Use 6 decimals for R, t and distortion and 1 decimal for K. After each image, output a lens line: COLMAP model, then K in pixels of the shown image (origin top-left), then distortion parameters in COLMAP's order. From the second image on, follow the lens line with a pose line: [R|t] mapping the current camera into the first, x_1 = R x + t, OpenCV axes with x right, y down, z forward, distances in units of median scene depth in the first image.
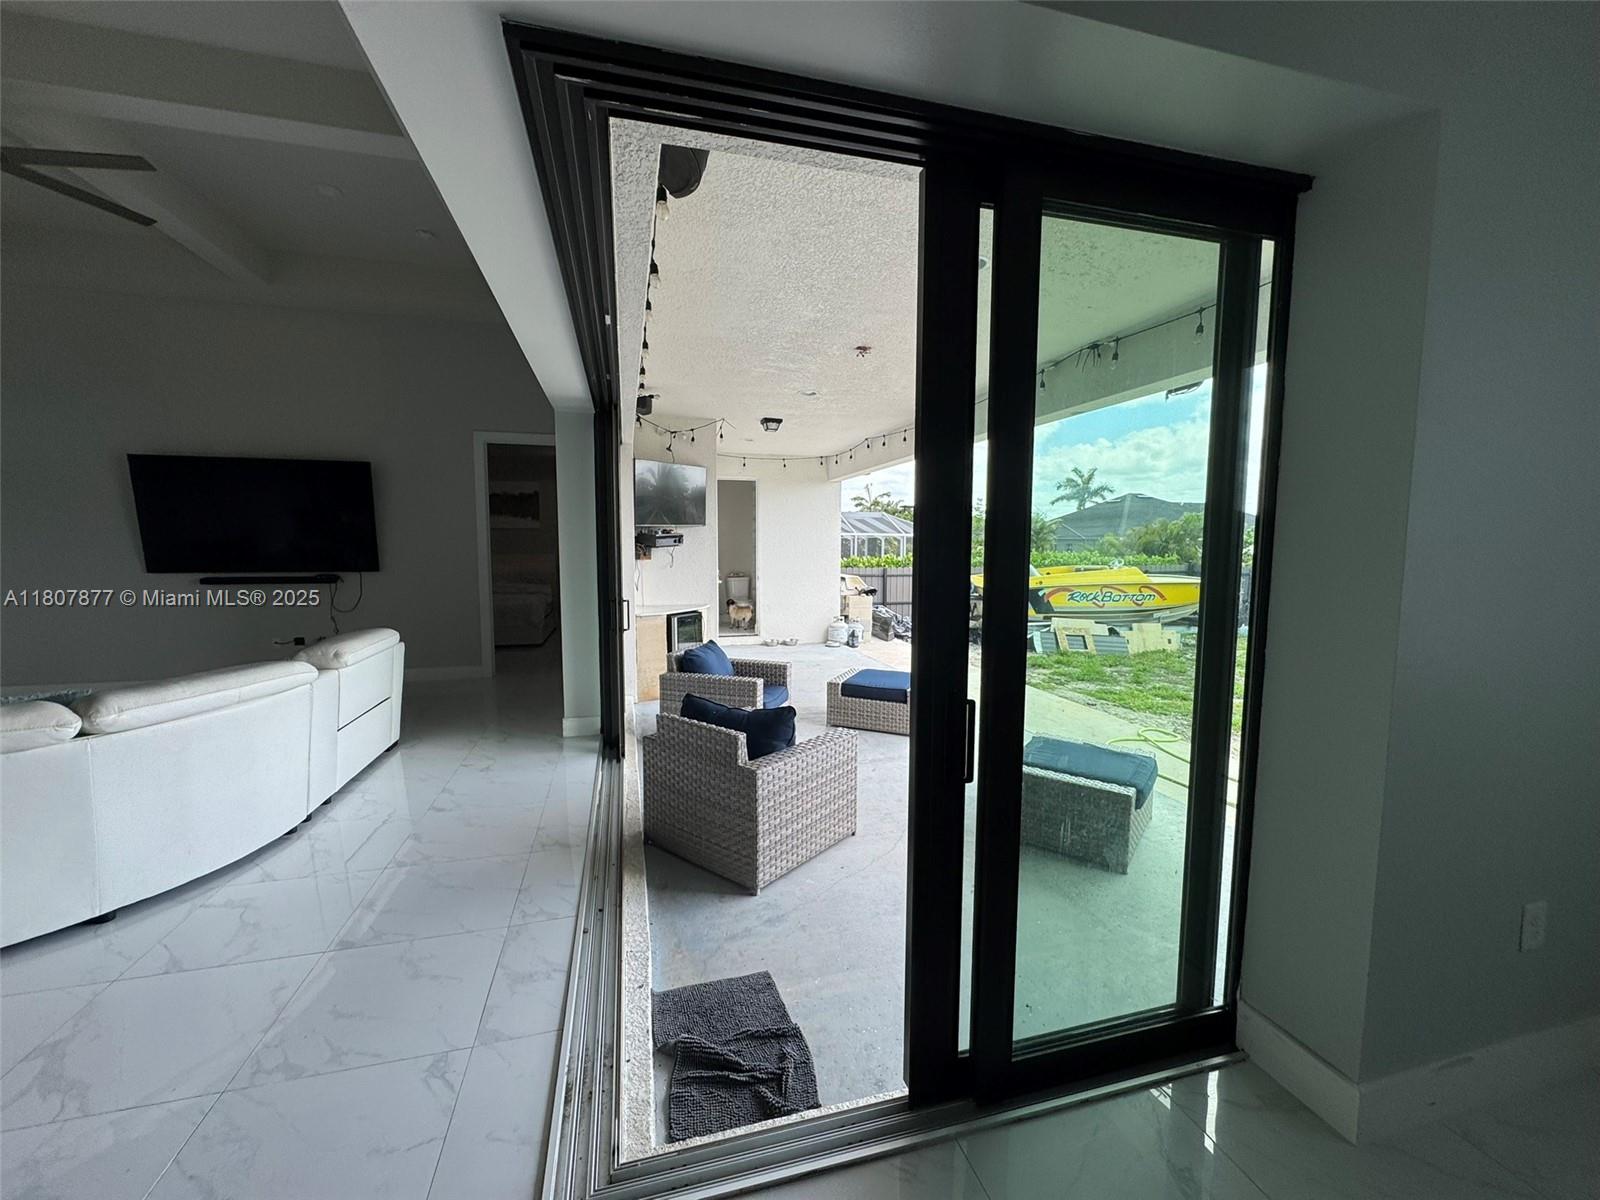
lens RADIAL K [[642.0, 0, 794.2], [0, 642.0, 606.9], [0, 0, 1]] dist [-0.002792, 0.000233]
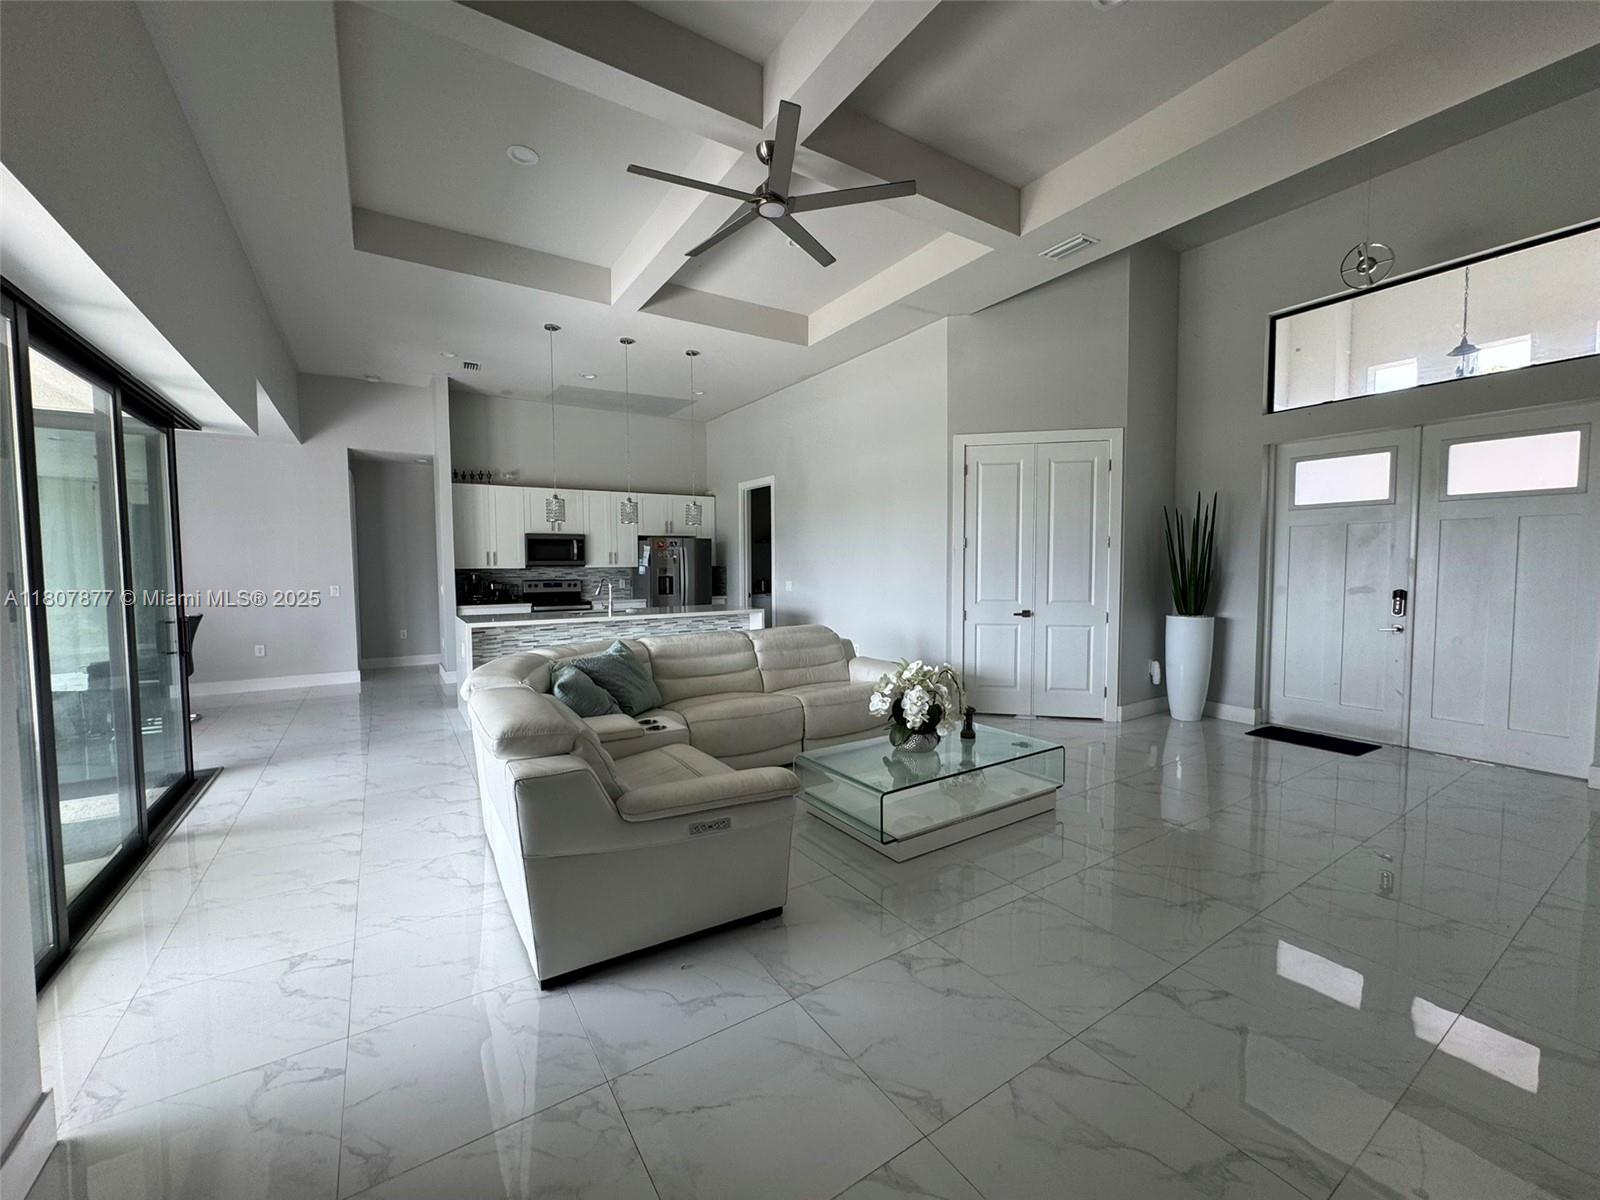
lens RADIAL K [[642.0, 0, 800.7], [0, 642.0, 598.7], [0, 0, 1]] dist [-0.002792, 0.000233]
pose [[-0.947352, 0.019748, -0.319585, -0.451001], [-0.029741, 0.988354, 0.149235, -0.096614], [0.318811, 0.150883, -0.935732, 1.004891]]
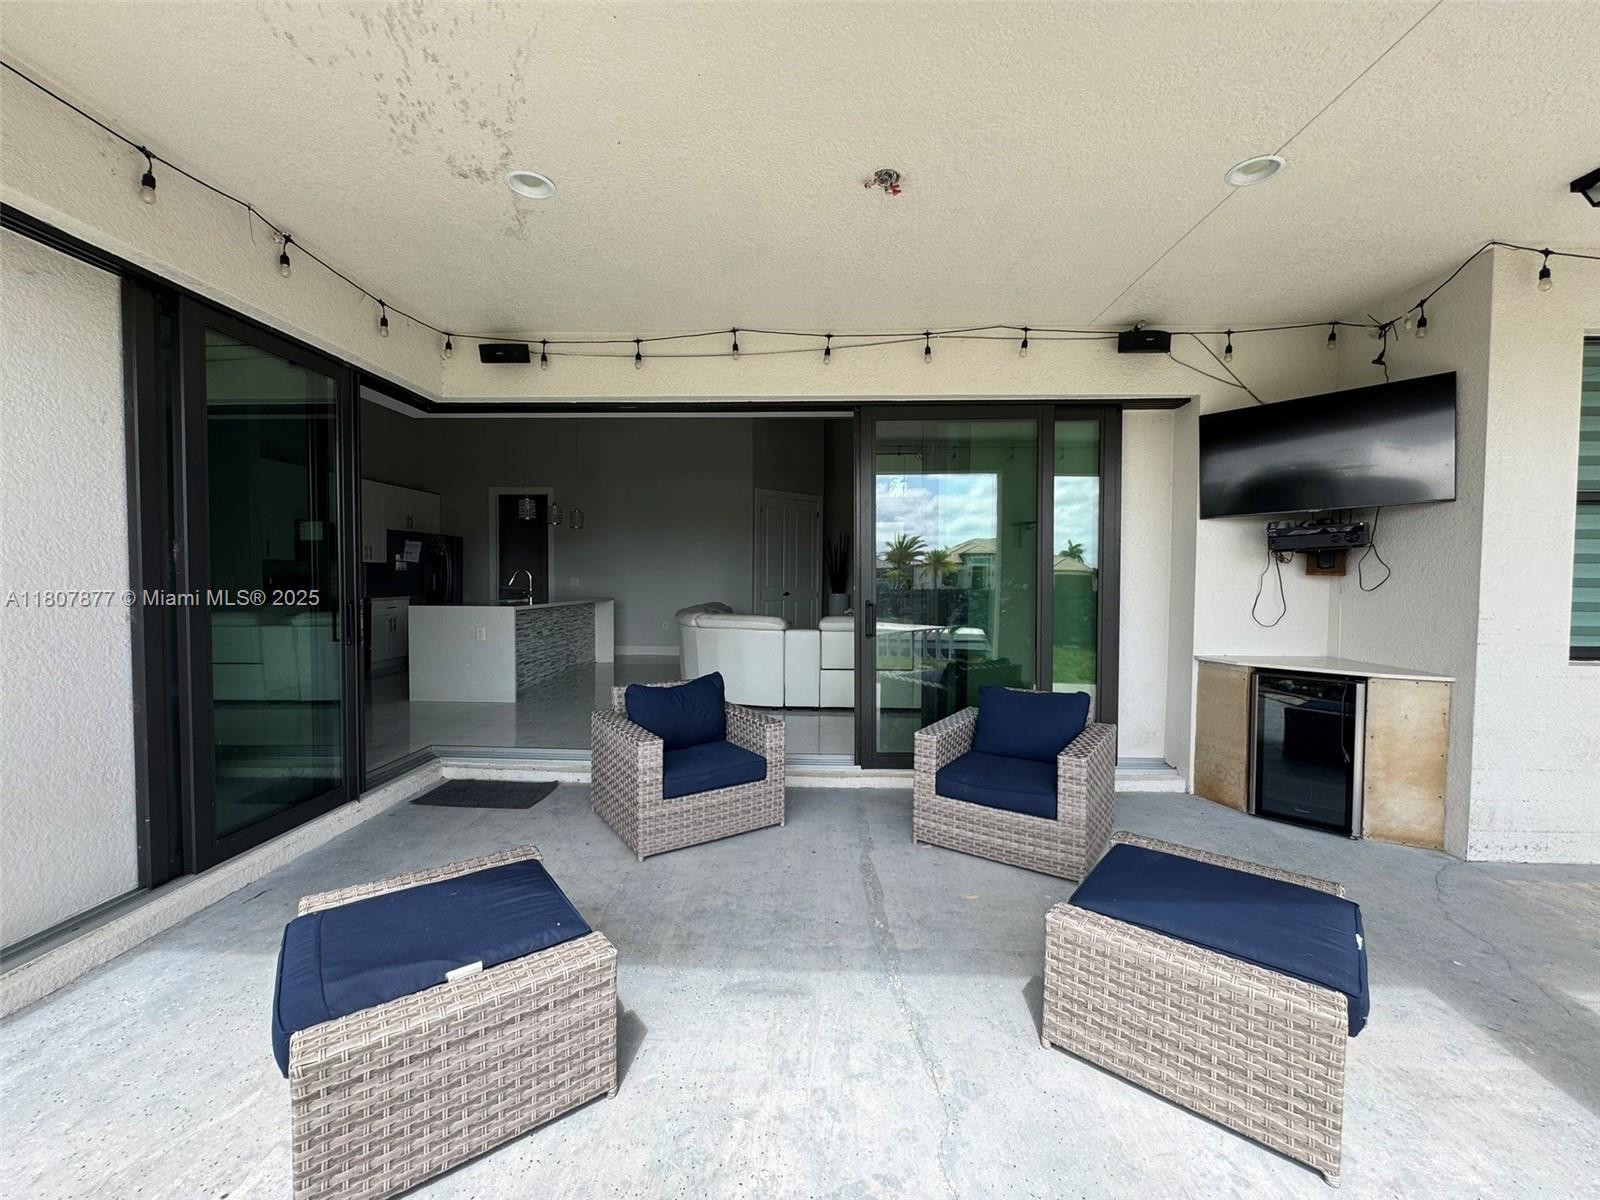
lens RADIAL K [[642.0, 0, 800.3], [0, 642.0, 597.1], [0, 0, 1]] dist [-0.002792, 0.000233]
pose [[-0.282320, 0.025799, -0.958973, 0.459251], [-0.104473, 0.992866, 0.057467, -0.039348], [0.953615, 0.116411, -0.277611, 0.749861]]
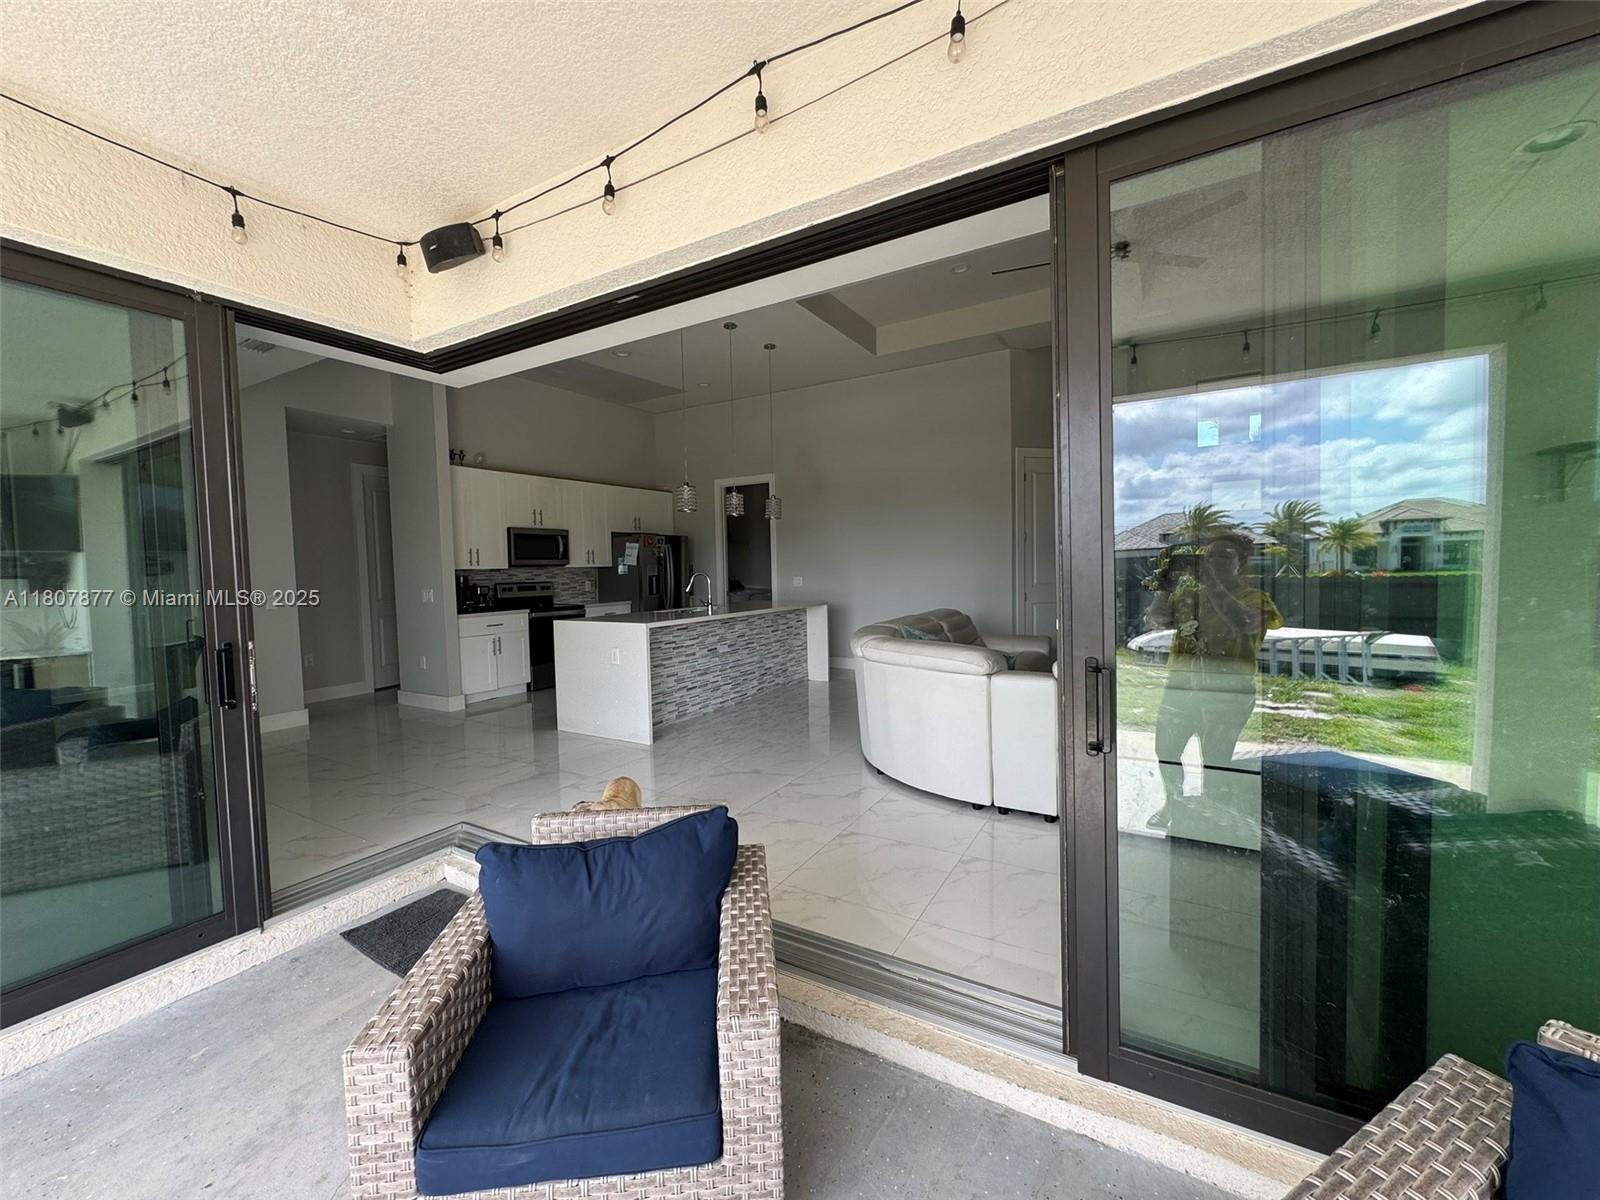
lens RADIAL K [[642.0, 0, 799.4], [0, 642.0, 597.2], [0, 0, 1]] dist [-0.002792, 0.000233]
pose [[-0.703052, 0.047149, -0.709574, 0.083035], [-0.051512, 0.991802, 0.116941, -0.053102], [0.709271, 0.118768, -0.694859, 0.726809]]
